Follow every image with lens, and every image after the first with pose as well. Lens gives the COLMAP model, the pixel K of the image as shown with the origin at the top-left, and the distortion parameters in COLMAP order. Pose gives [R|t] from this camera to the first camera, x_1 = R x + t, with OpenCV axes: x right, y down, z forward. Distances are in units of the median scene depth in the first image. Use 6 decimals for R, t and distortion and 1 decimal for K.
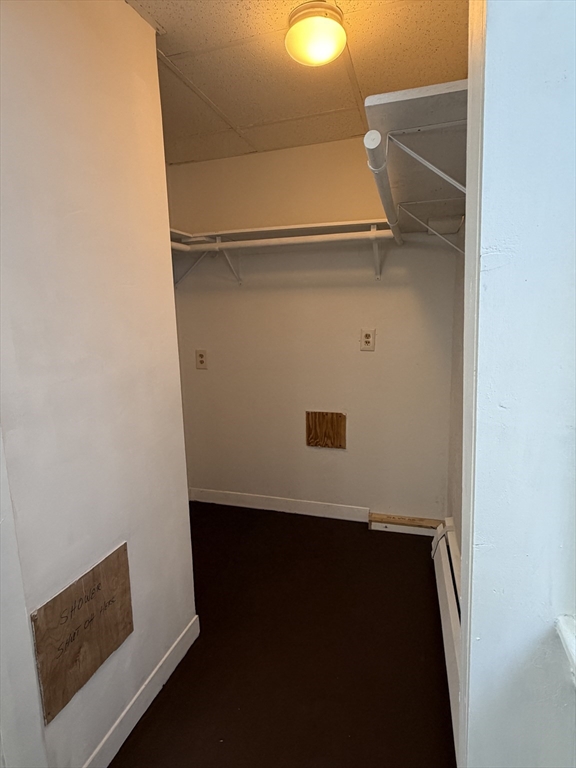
lens RADIAL K [[409.2, 0, 288.0], [0, 409.2, 384.0], [0, 0, 1]] dist [-0.002481, -0.000576]
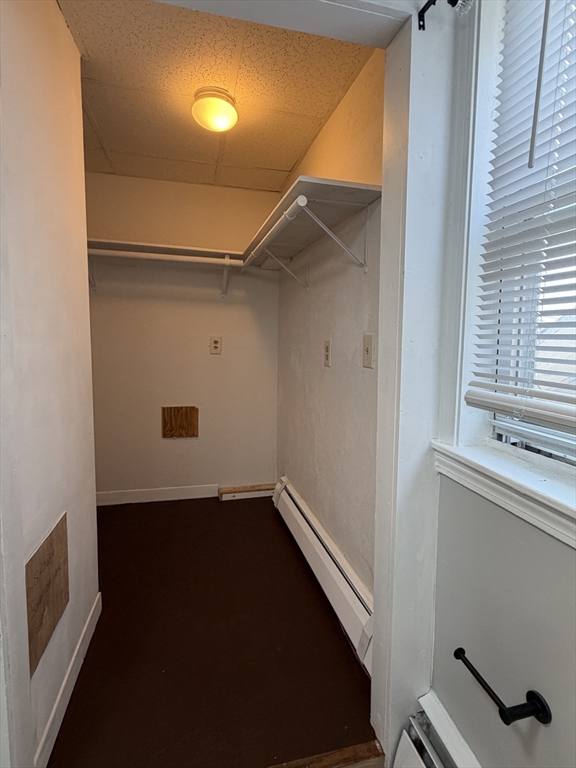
lens RADIAL K [[371.3, 0, 288.0], [0, 371.3, 384.0], [0, 0, 1]] dist [-0.017282, -0.000344]
pose [[0.849370, -0.015410, 0.527573, -0.212019], [0.044161, 0.998144, -0.041942, 0.065191], [-0.525947, 0.058923, 0.848474, -0.061163]]
